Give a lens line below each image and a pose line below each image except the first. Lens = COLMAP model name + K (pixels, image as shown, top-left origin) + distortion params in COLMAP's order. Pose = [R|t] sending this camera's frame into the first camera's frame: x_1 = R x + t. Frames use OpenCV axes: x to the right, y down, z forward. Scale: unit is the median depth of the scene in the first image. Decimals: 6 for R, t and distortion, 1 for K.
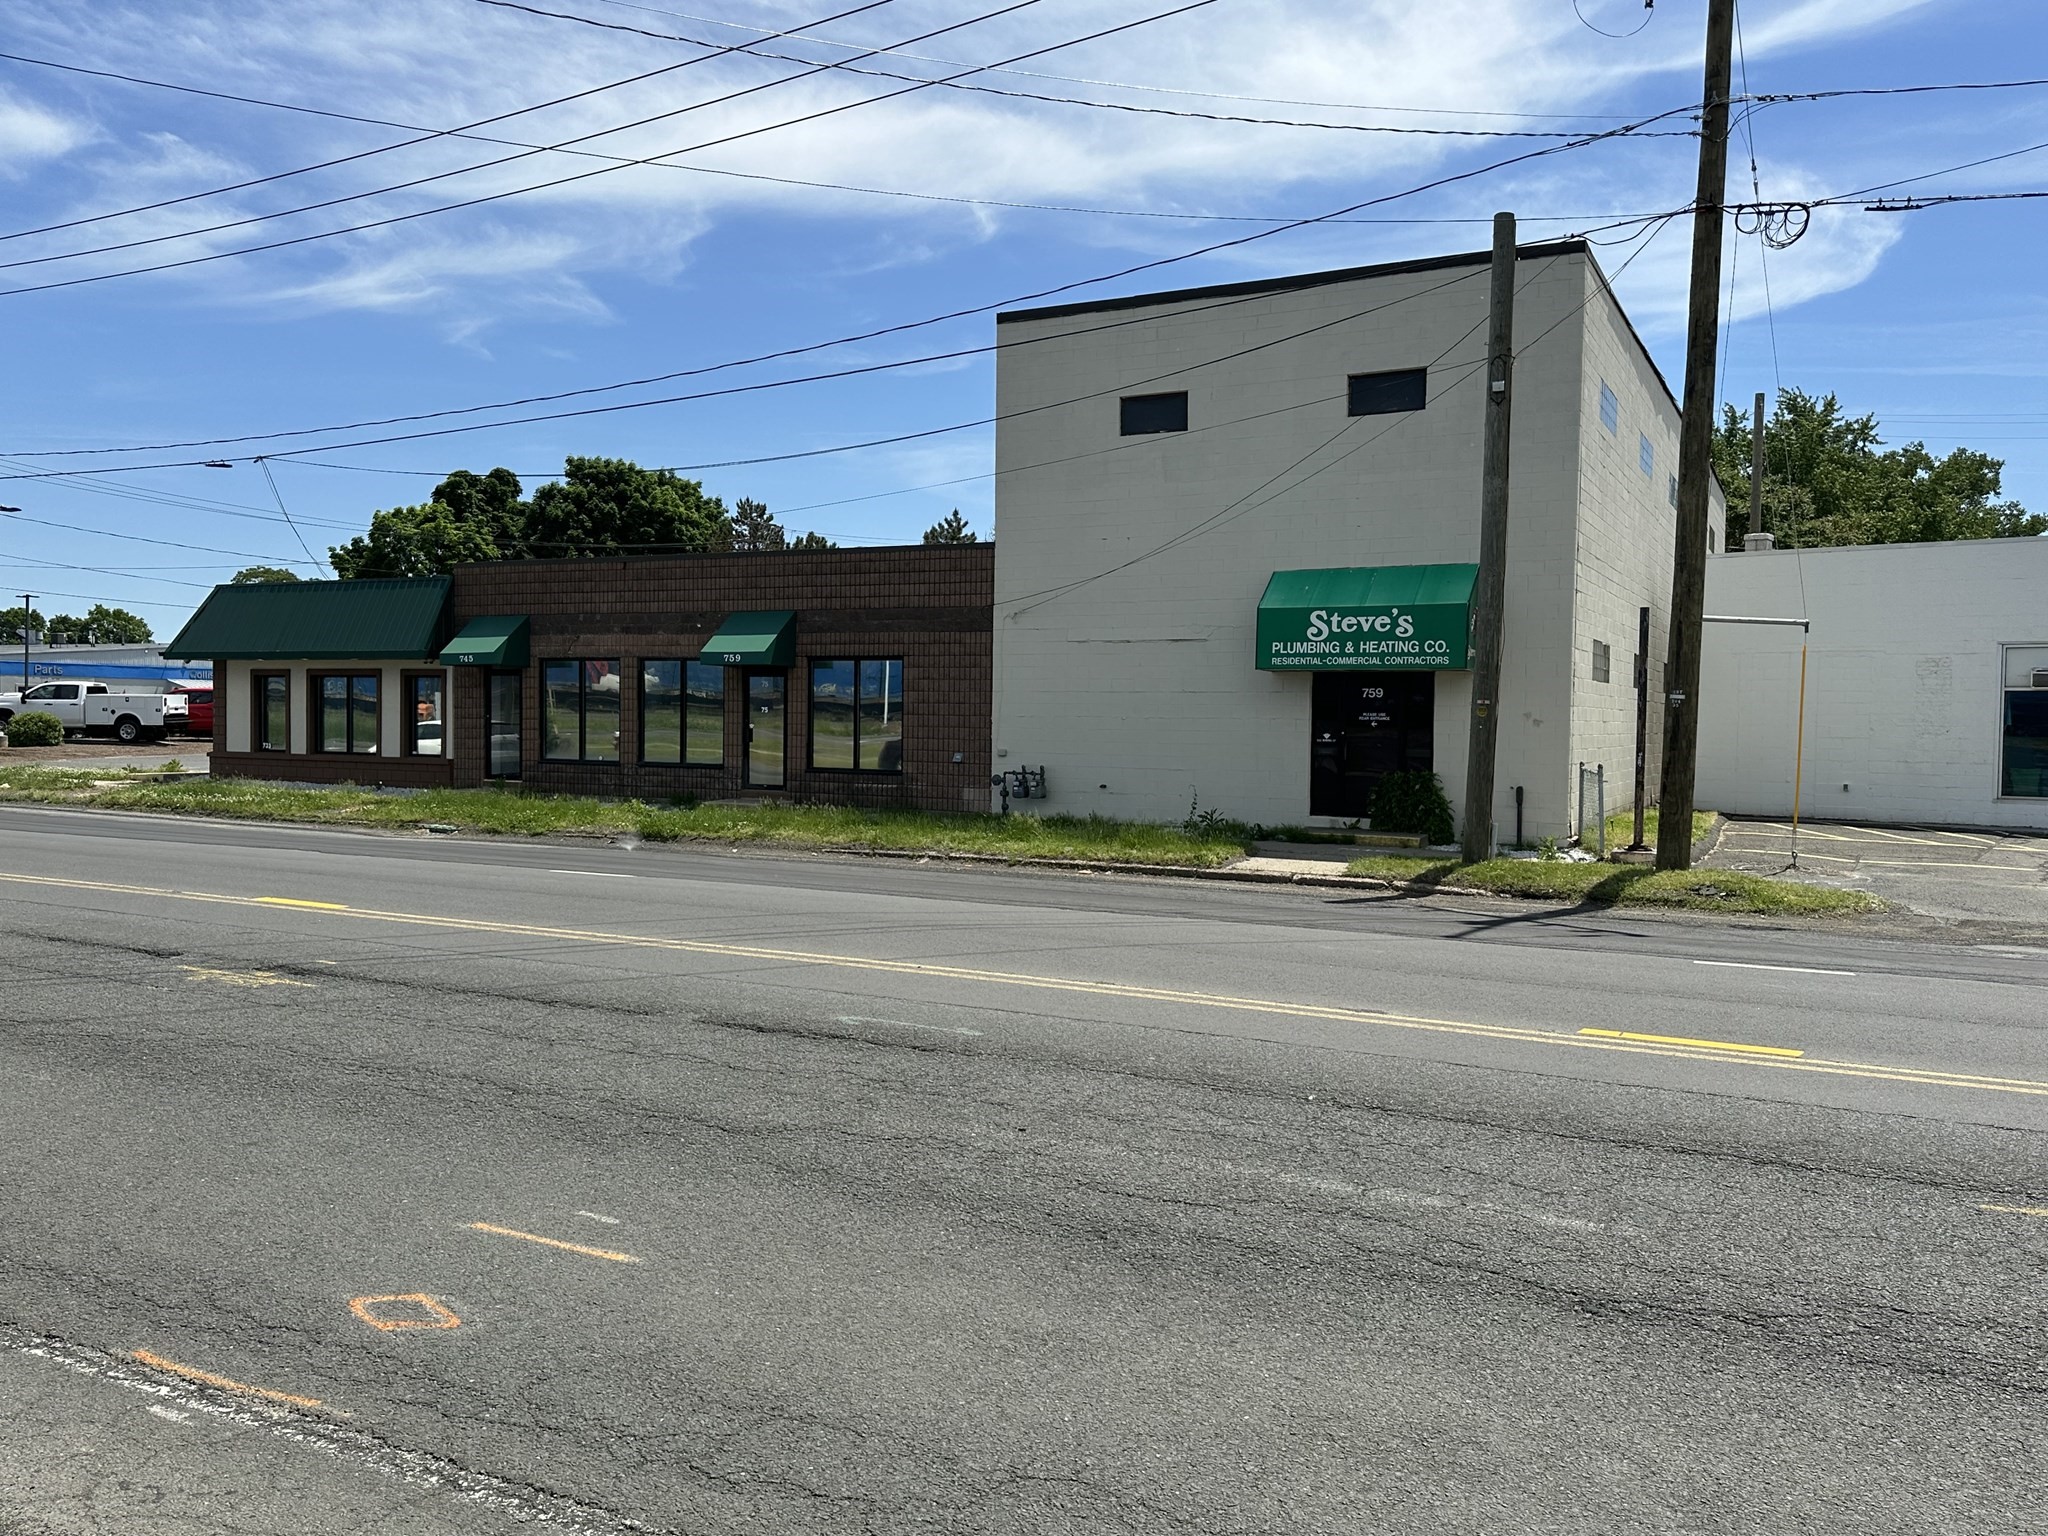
lens RADIAL K [[1557.6, 0, 1034.2], [0, 1557.6, 761.0], [0, 0, 1]] dist [0.167766, -0.318637]
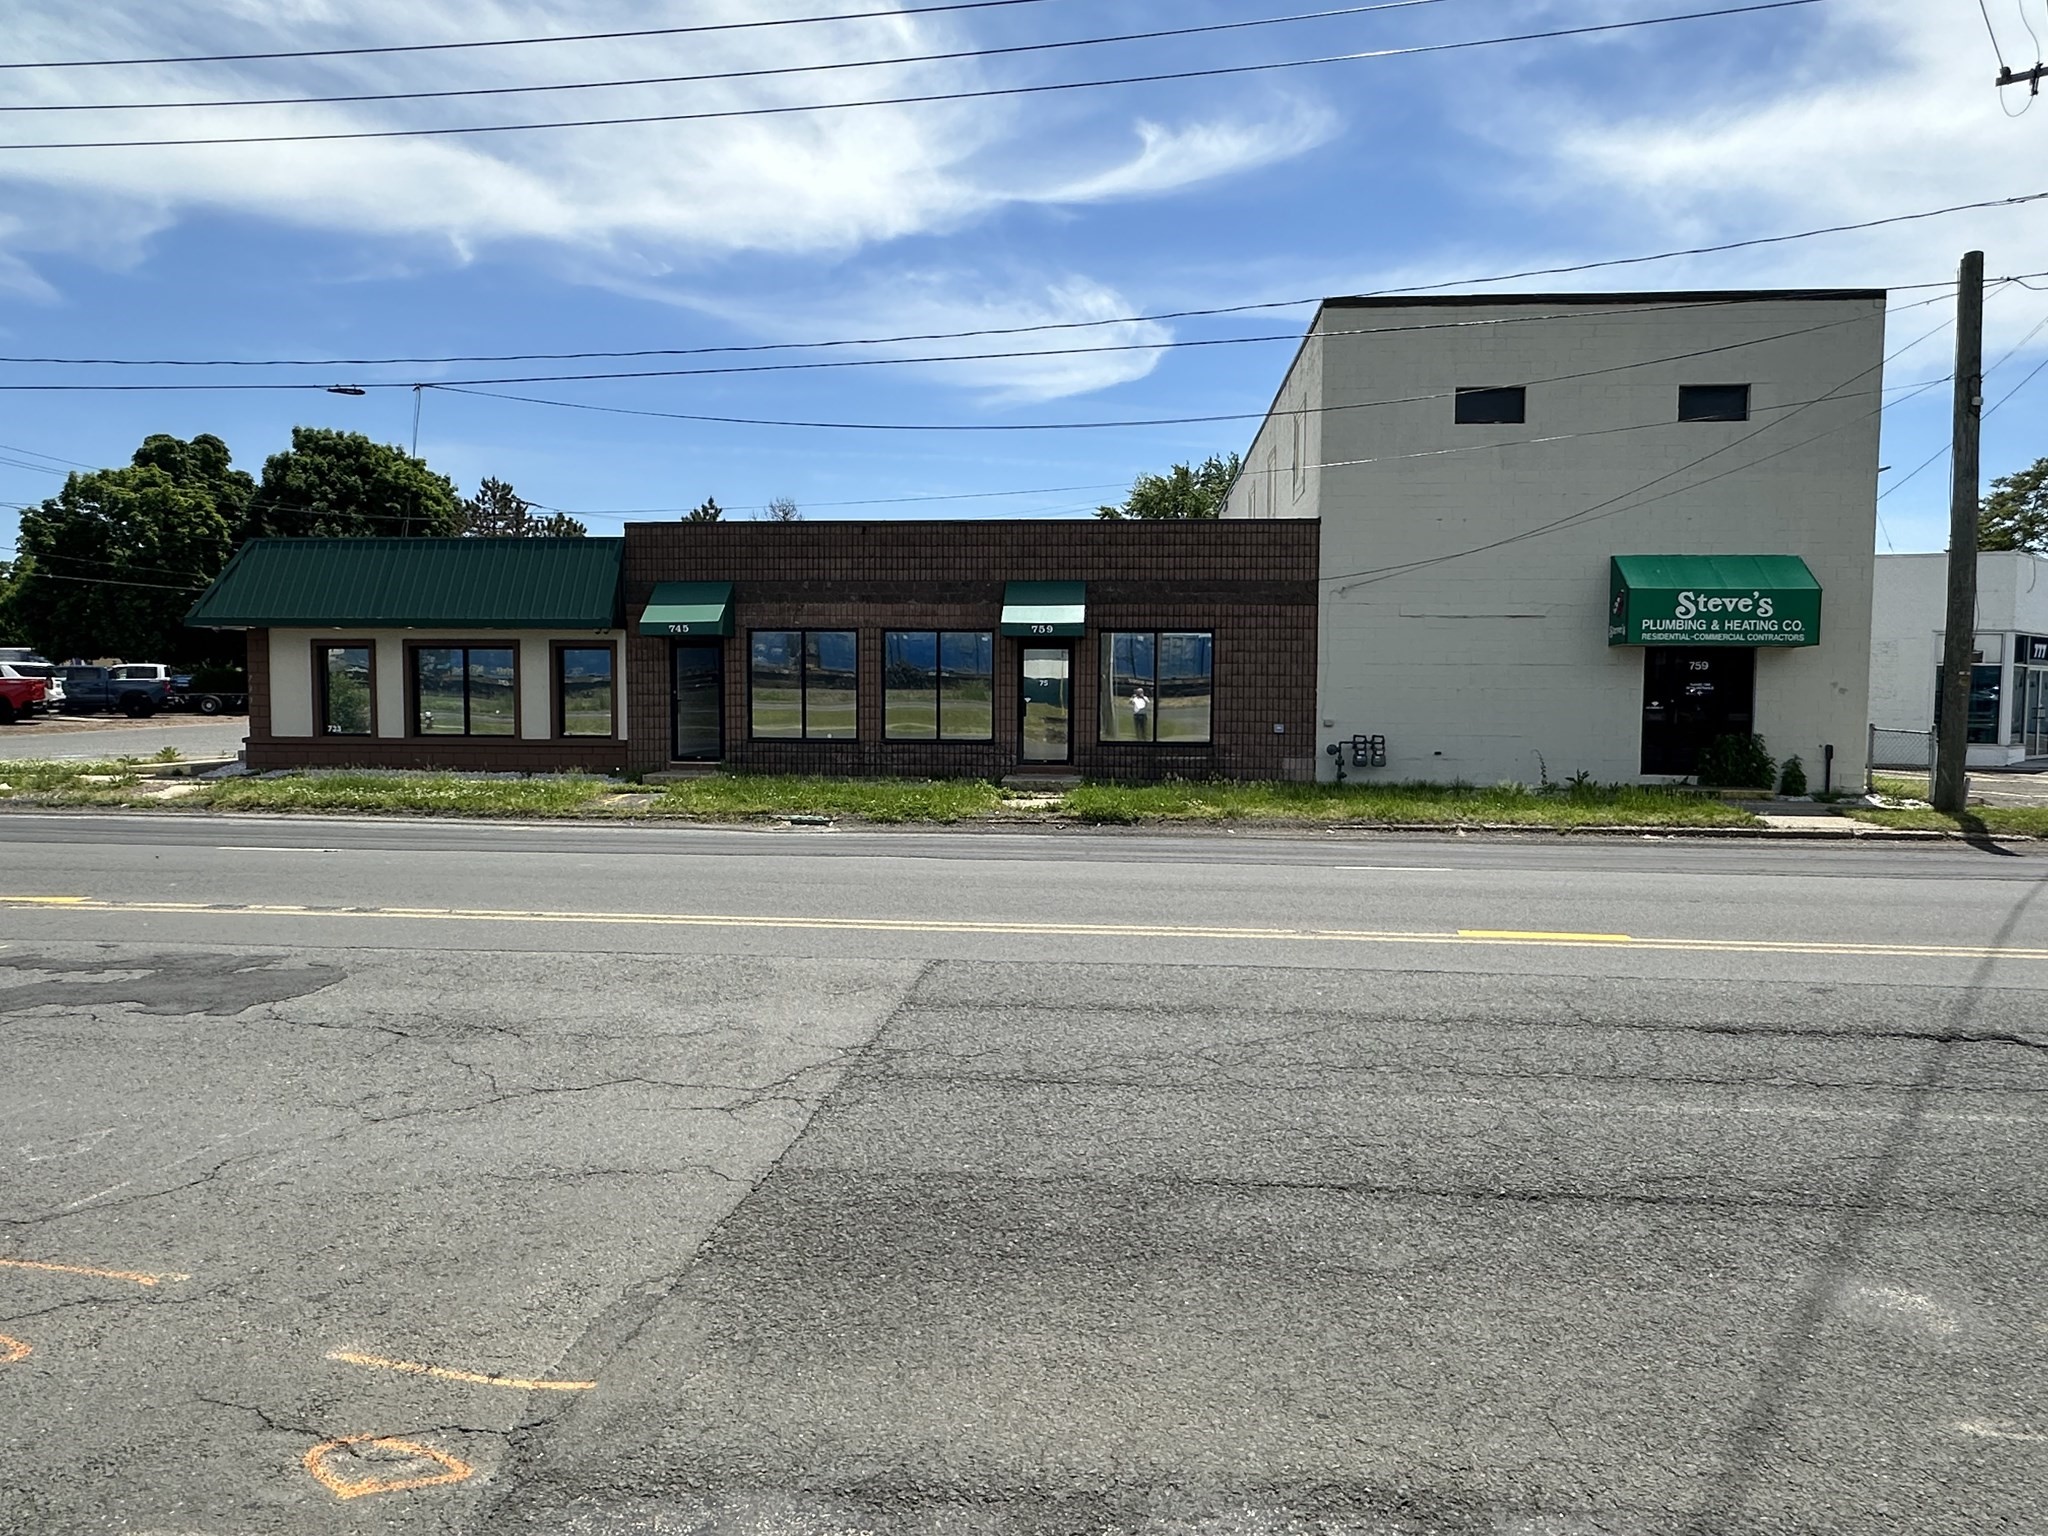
lens RADIAL K [[1266.7, 0, 1024.0], [0, 1266.7, 768.0], [0, 0, 1]] dist [-0.016653, 0.016681]
pose [[0.923601, -0.030157, 0.382167, -0.471230], [0.016966, 0.999140, 0.037839, -0.009599], [-0.382979, -0.028464, 0.923318, 0.268959]]
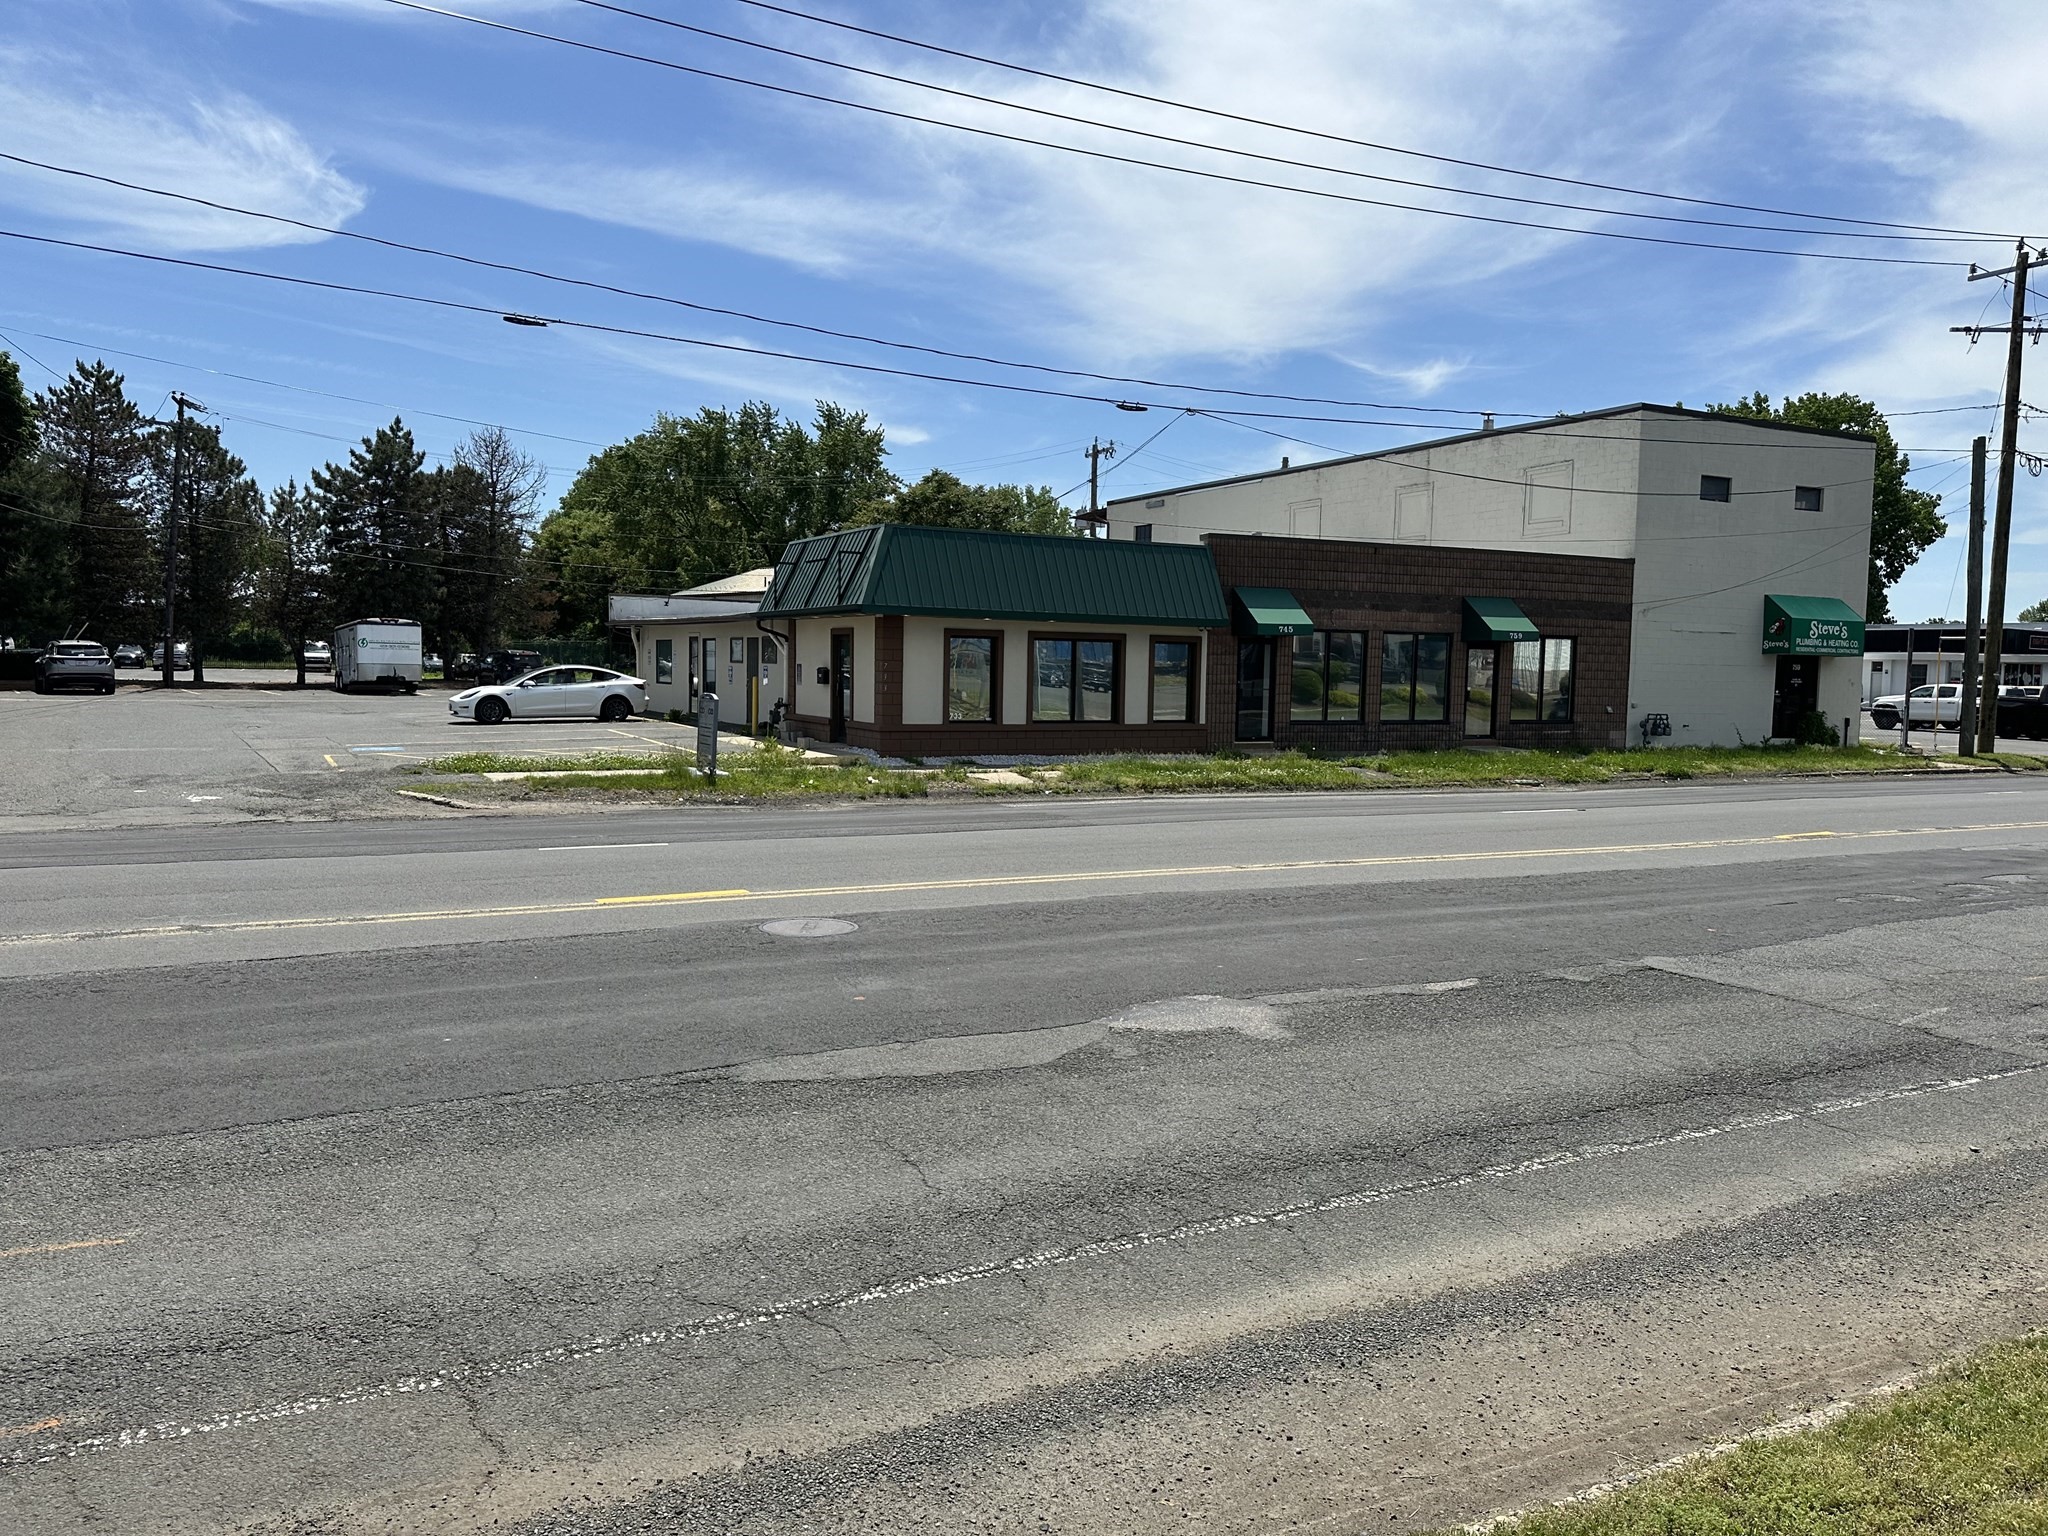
lens RADIAL K [[1440.1, 0, 1024.0], [0, 1440.1, 768.0], [0, 0, 1]] dist [0.080993, -0.109375]
pose [[0.575473, -0.061961, 0.815471, -1.304486], [0.010870, 0.997617, 0.068130, -0.041015], [-0.817749, -0.030342, 0.574775, 0.607715]]
